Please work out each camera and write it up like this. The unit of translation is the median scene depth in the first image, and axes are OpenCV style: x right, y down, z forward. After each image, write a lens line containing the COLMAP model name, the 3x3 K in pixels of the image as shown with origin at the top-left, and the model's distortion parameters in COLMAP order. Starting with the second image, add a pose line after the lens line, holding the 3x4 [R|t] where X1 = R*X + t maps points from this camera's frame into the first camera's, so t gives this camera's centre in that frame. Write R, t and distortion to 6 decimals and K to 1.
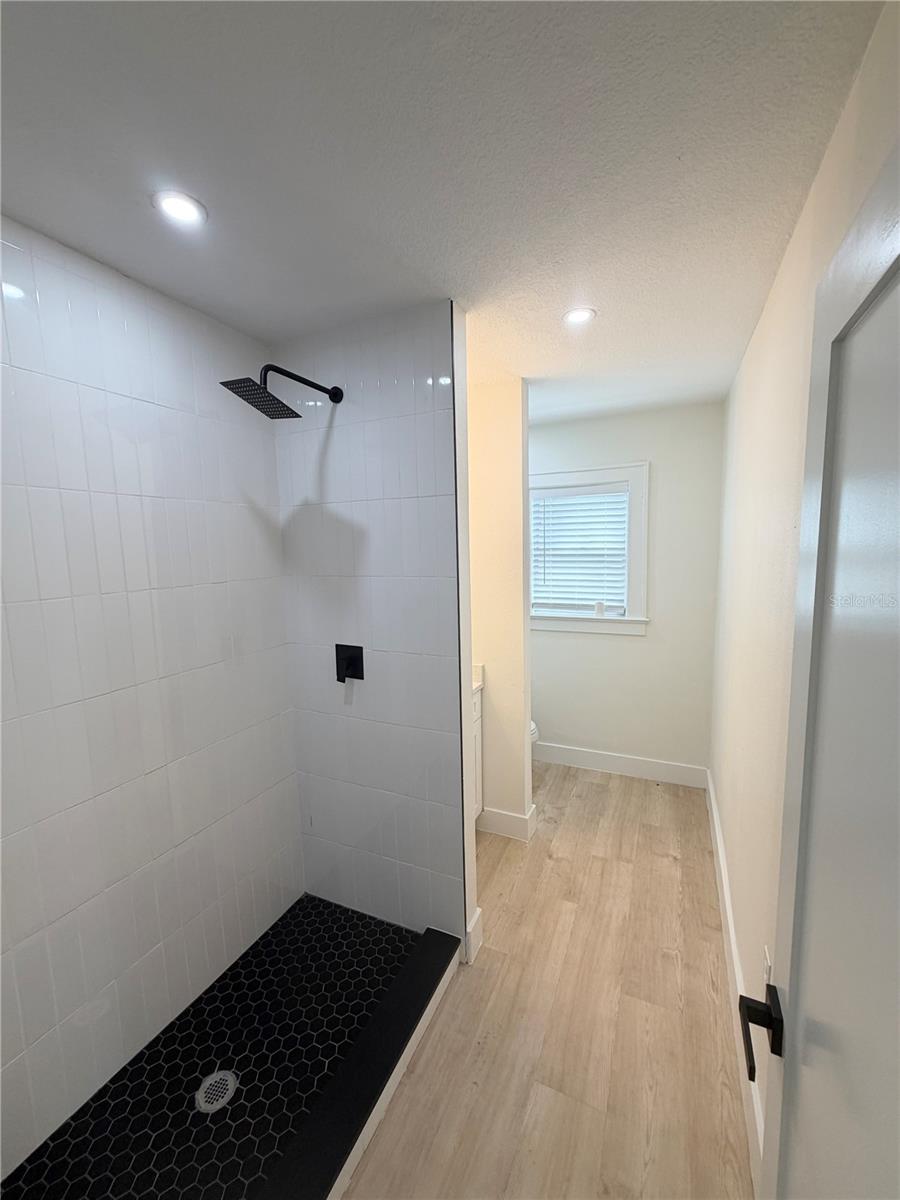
lens RADIAL K [[480.1, 0, 447.1], [0, 480.1, 597.4], [0, 0, 1]] dist [0.000575, 0.000552]
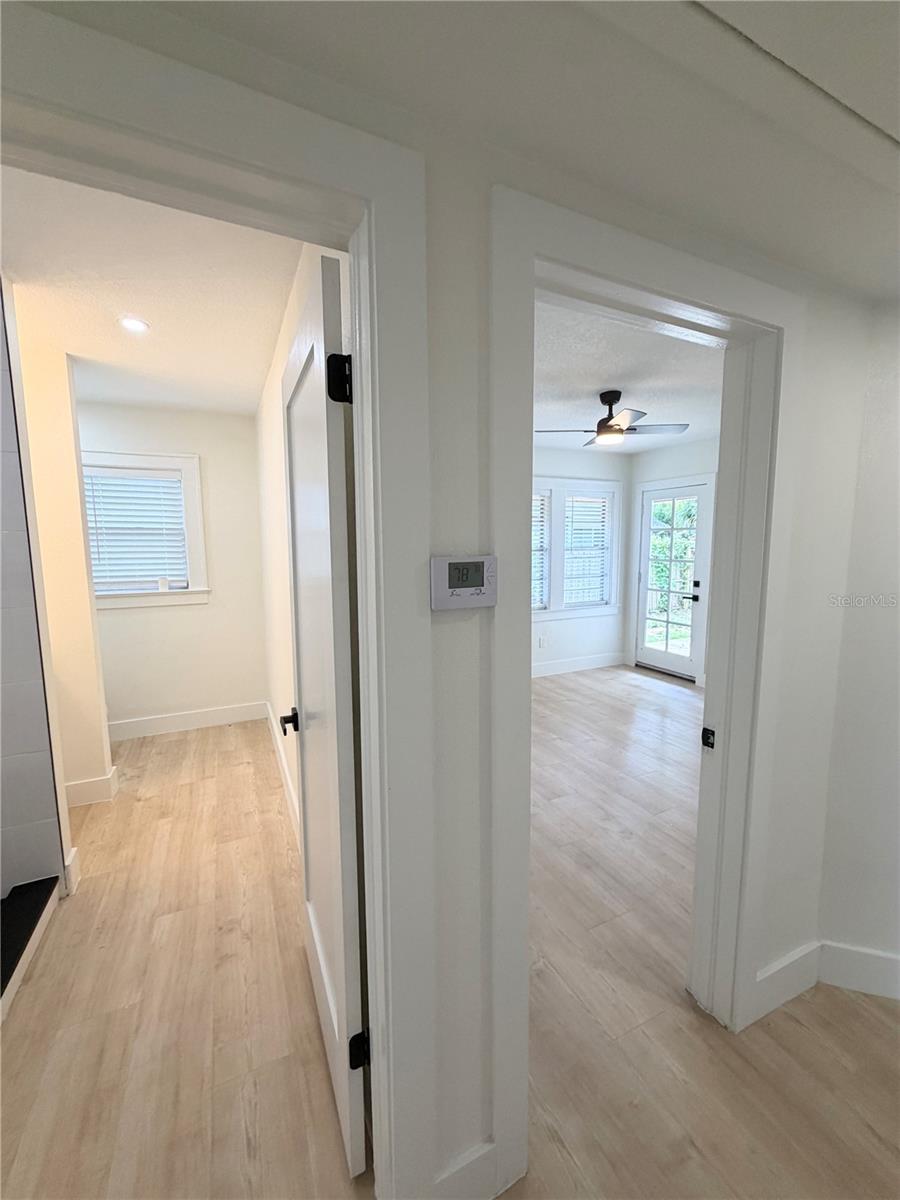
lens RADIAL K [[480.1, 0, 452.0], [0, 480.1, 597.4], [0, 0, 1]] dist [0.000575, 0.000552]
pose [[0.636431, -0.069756, 0.768173, -0.159761], [0.076380, 0.996707, 0.027228, 0.113849], [-0.767543, 0.041344, 0.639663, -0.308784]]
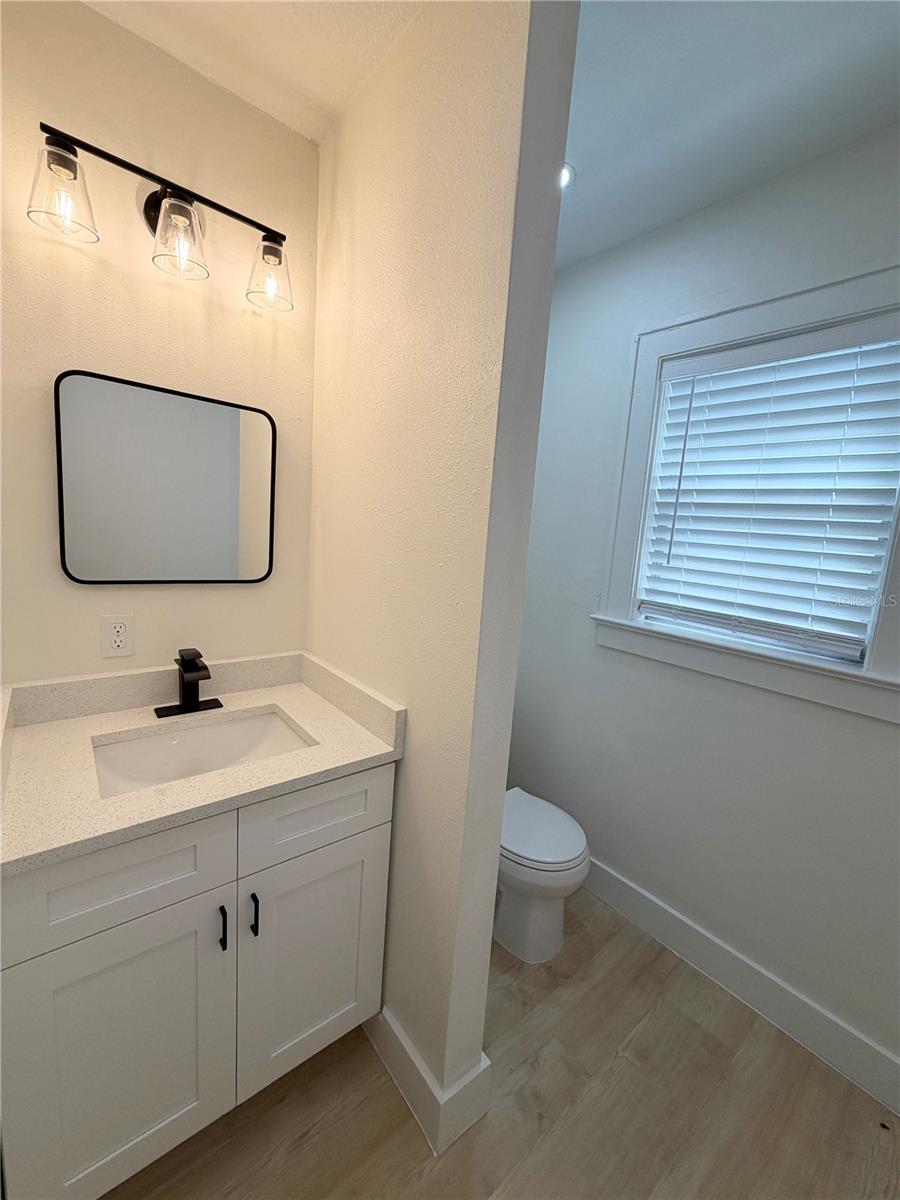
lens RADIAL K [[480.1, 0, 448.8], [0, 480.1, 593.1], [0, 0, 1]] dist [0.000575, 0.000552]
pose [[0.897592, 0.149747, -0.414614, 0.326711], [-0.139907, 0.988680, 0.054202, 0.008316], [0.418037, 0.009356, 0.908382, 0.737533]]
